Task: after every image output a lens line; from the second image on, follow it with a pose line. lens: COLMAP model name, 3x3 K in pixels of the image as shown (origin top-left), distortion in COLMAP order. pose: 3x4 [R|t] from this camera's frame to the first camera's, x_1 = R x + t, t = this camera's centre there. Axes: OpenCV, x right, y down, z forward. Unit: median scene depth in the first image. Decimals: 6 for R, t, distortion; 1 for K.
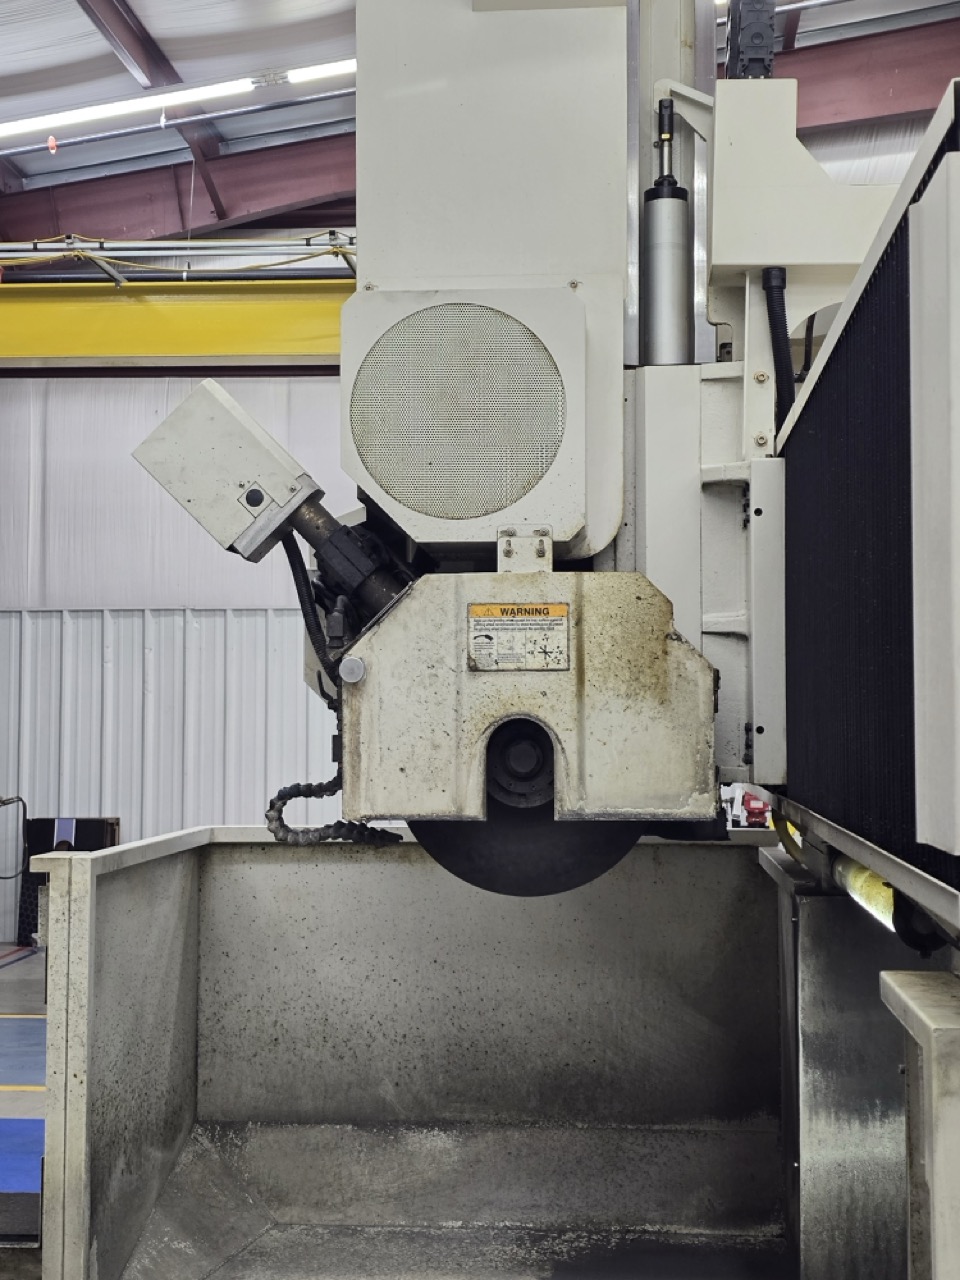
lens RADIAL K [[1783.2, 0, 470.9], [0, 1783.2, 640.4], [0, 0, 1]] dist [0.215526, -0.632364]
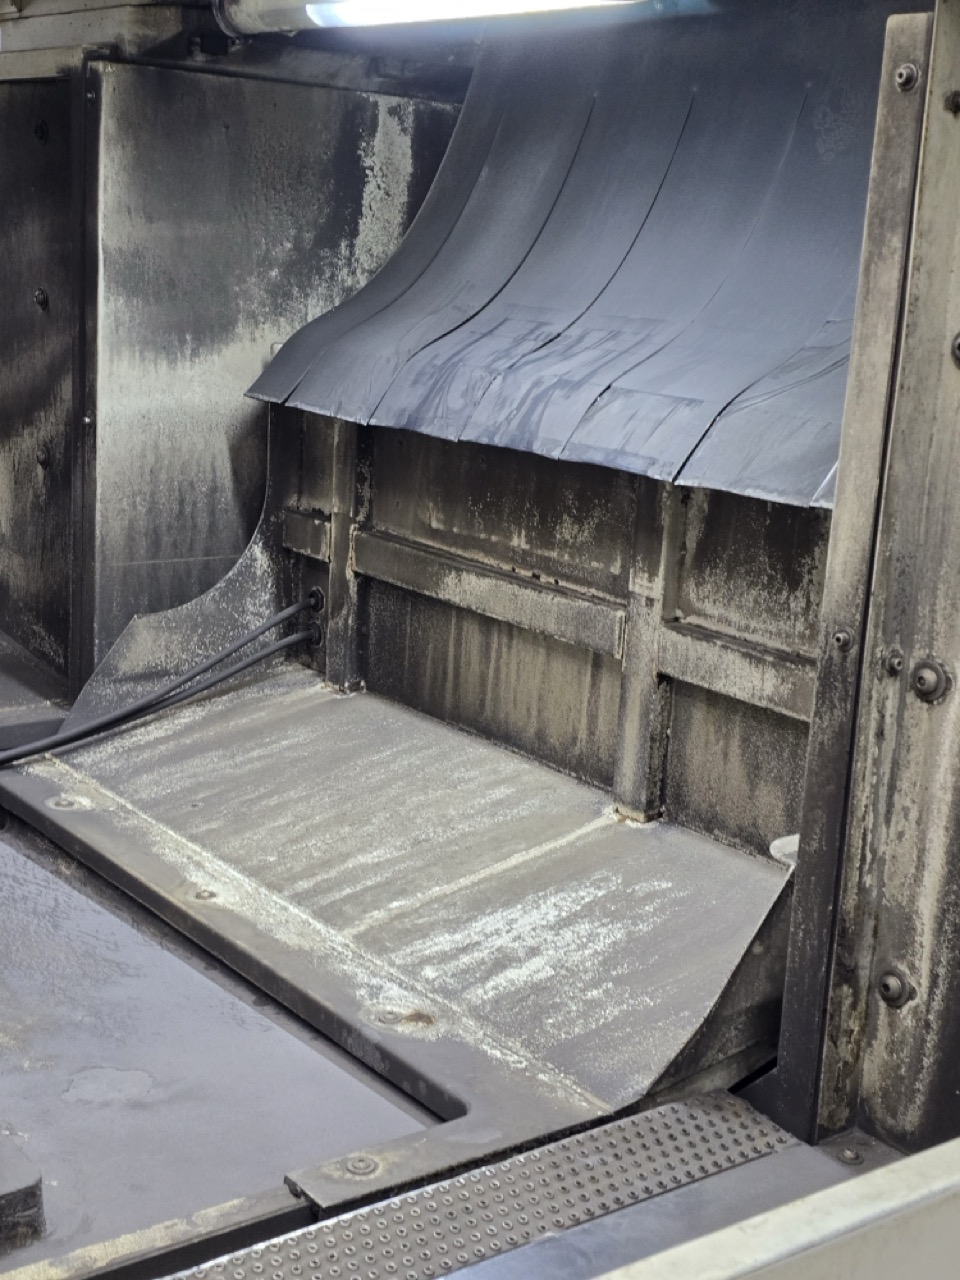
lens RADIAL K [[1783.2, 0, 470.9], [0, 1783.2, 640.4], [0, 0, 1]] dist [0.215526, -0.632364]
pose [[0.744829, -0.108014, 0.658455, -0.222579], [-0.096600, 0.958959, 0.266581, 0.158454], [-0.660226, -0.262164, 0.703826, 0.319872]]
